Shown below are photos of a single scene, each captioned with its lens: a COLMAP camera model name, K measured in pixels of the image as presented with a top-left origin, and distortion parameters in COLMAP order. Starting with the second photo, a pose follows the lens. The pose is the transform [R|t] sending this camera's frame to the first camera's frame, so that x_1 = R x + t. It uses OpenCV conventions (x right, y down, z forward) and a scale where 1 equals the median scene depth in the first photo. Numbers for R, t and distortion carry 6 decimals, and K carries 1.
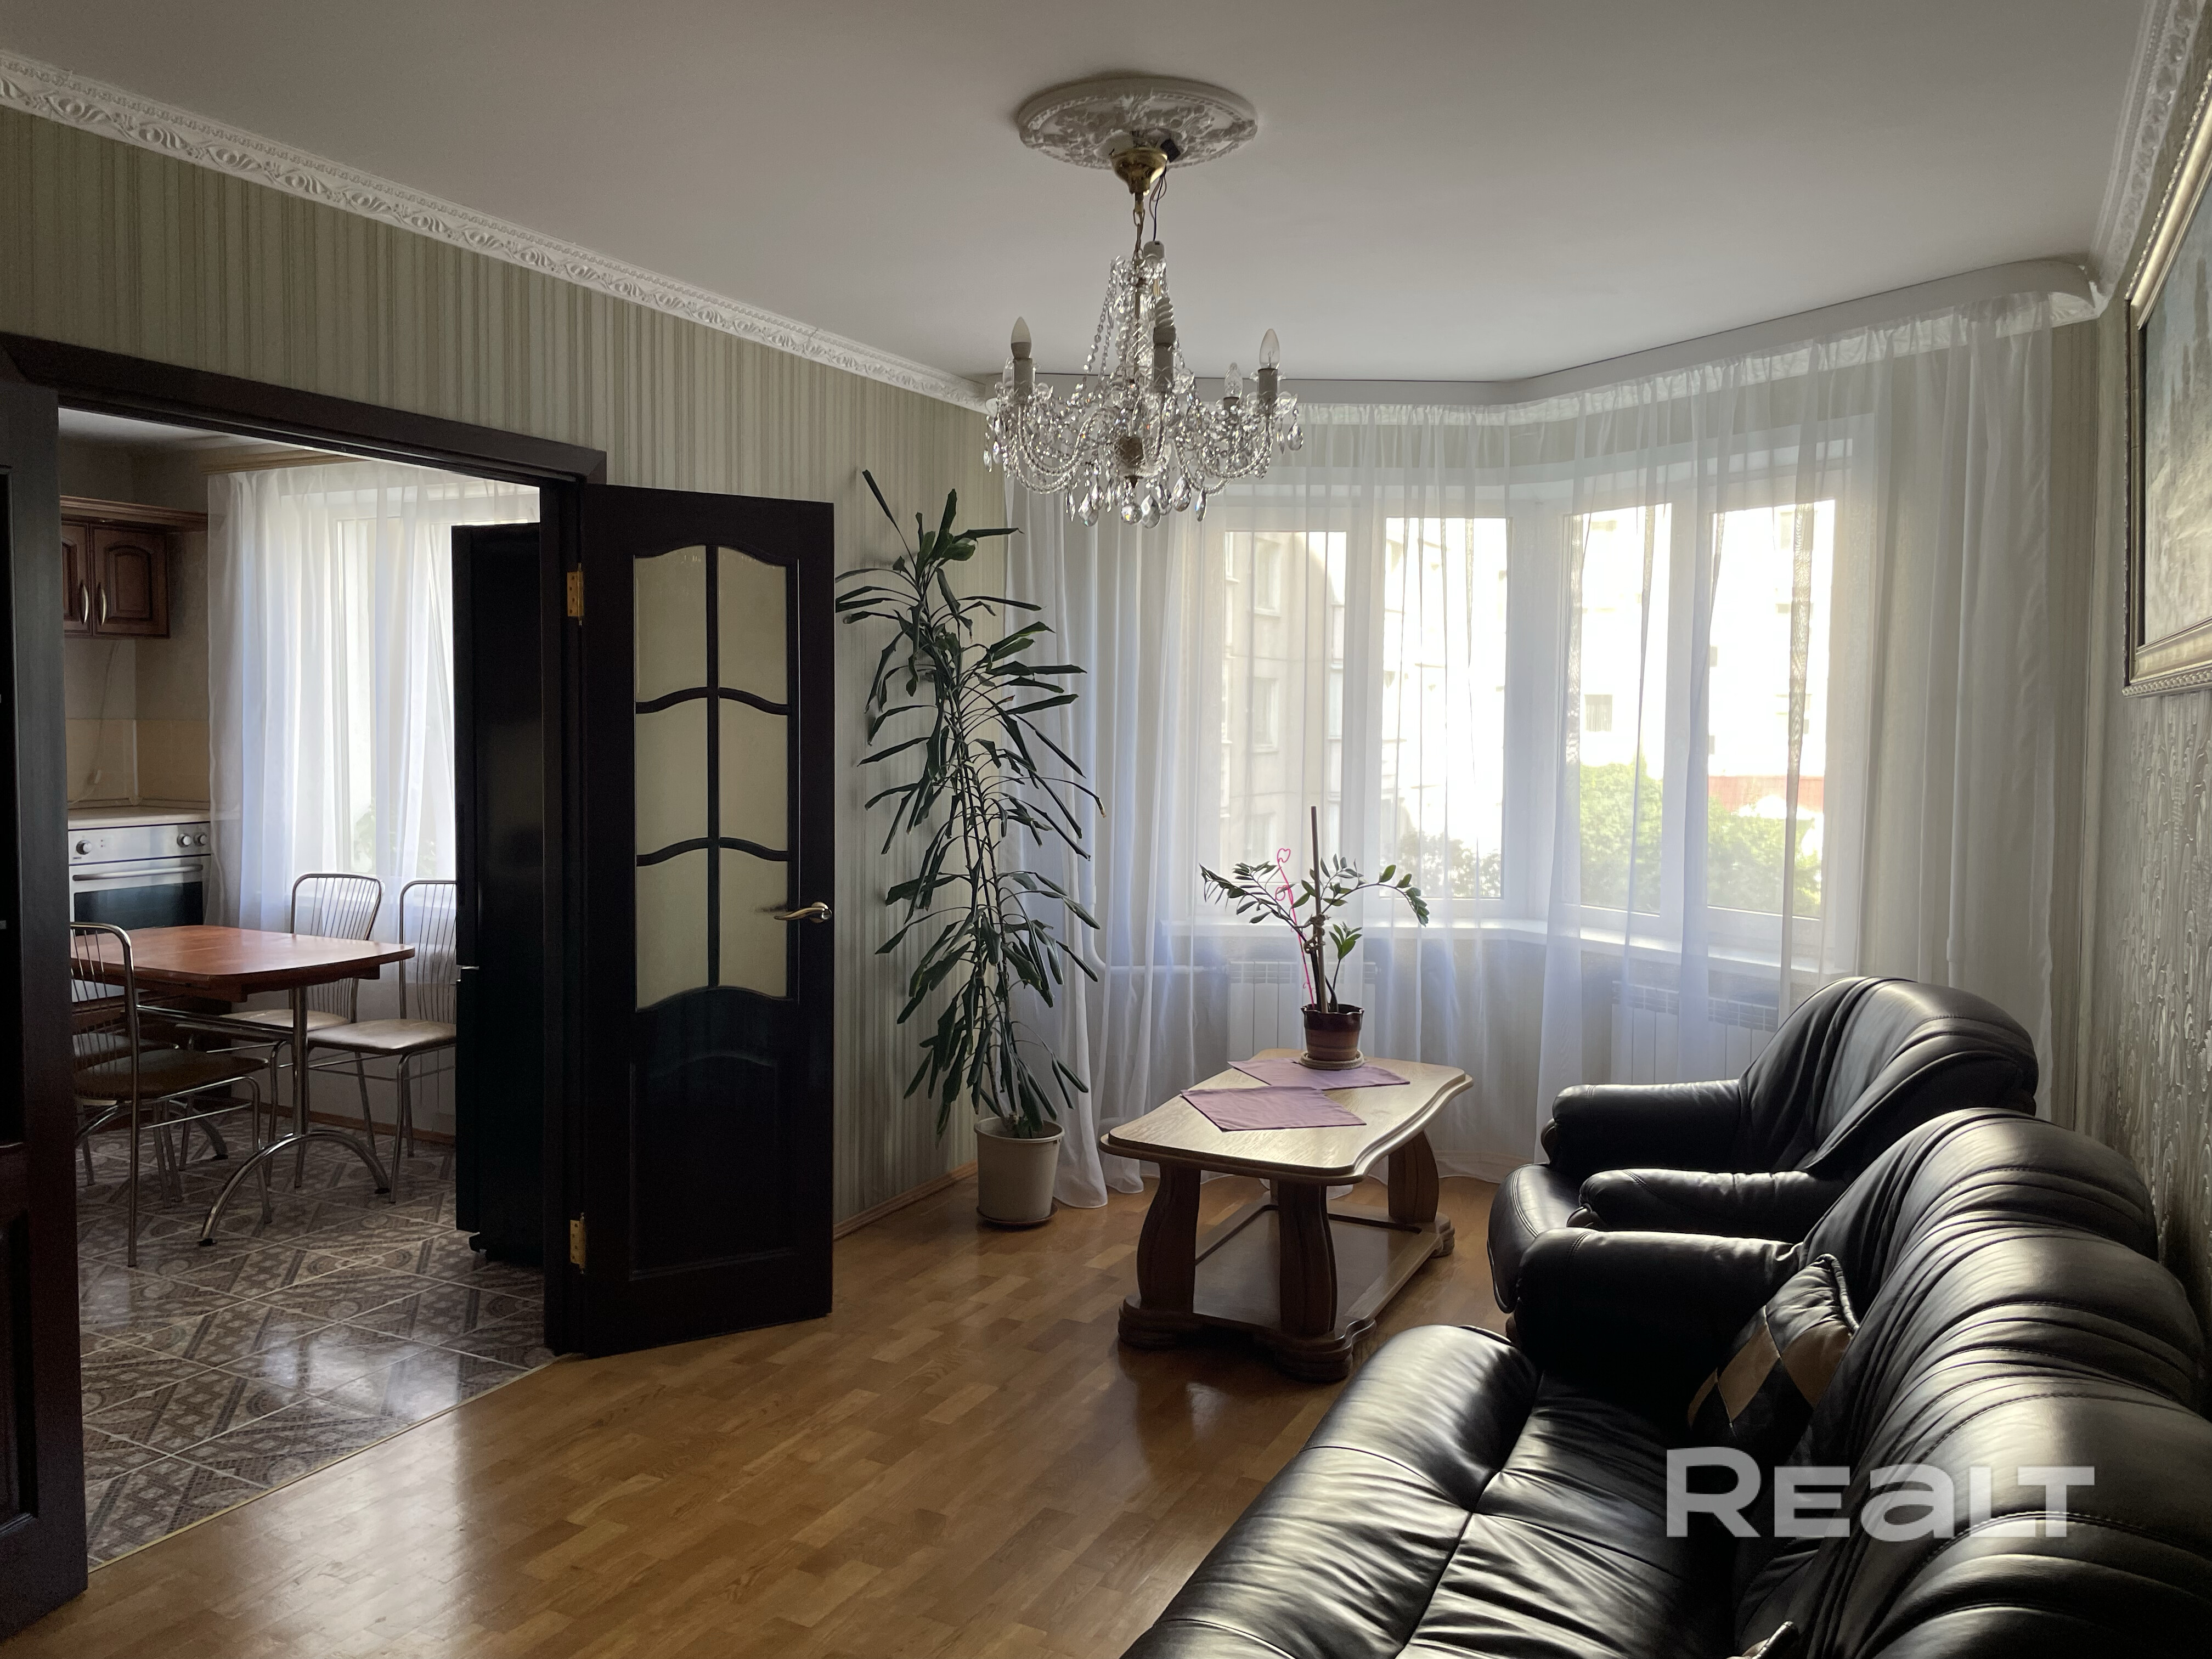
lens RADIAL K [[1702.4, 0, 1103.7], [0, 1702.4, 823.7], [0, 0, 1]] dist [-0.004341, -0.003157]
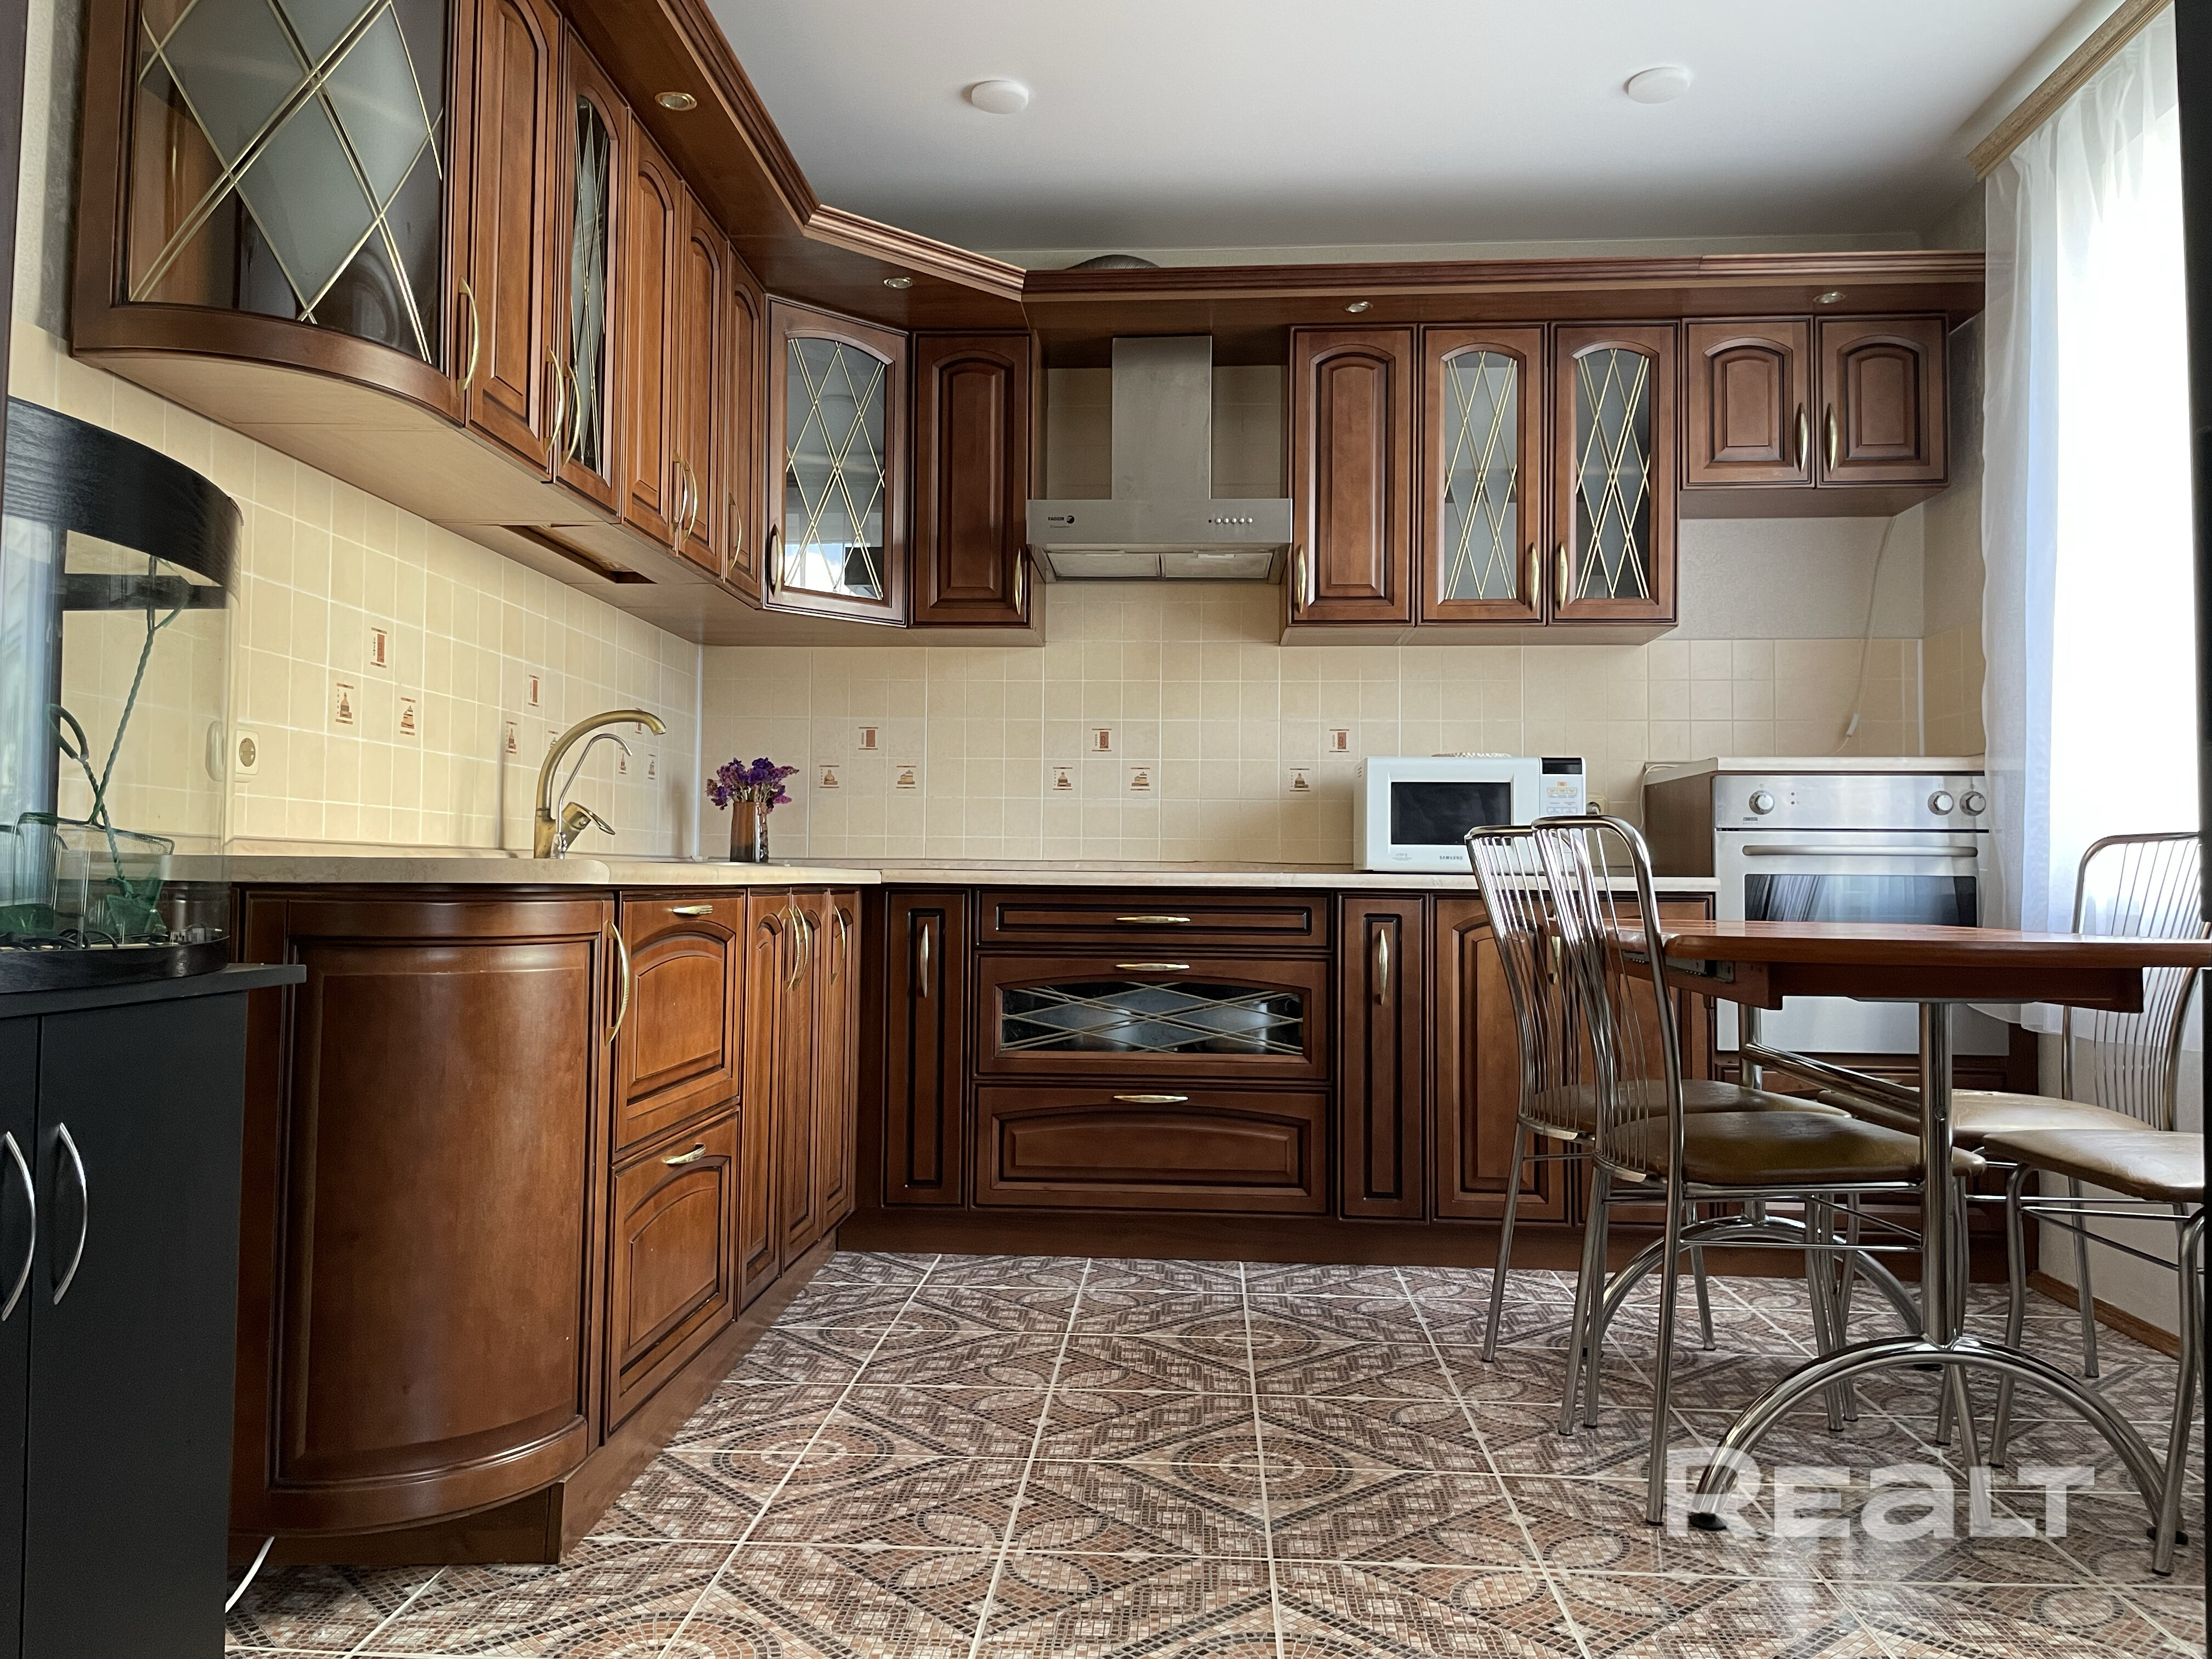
lens RADIAL K [[1702.4, 0, 1104.4], [0, 1702.4, 831.9], [0, 0, 1]] dist [-0.004341, -0.003157]
pose [[0.397867, -0.045846, -0.916297, -0.119632], [-0.056138, 0.995663, -0.074193, 0.080074], [0.915724, 0.080958, 0.393568, 0.508754]]
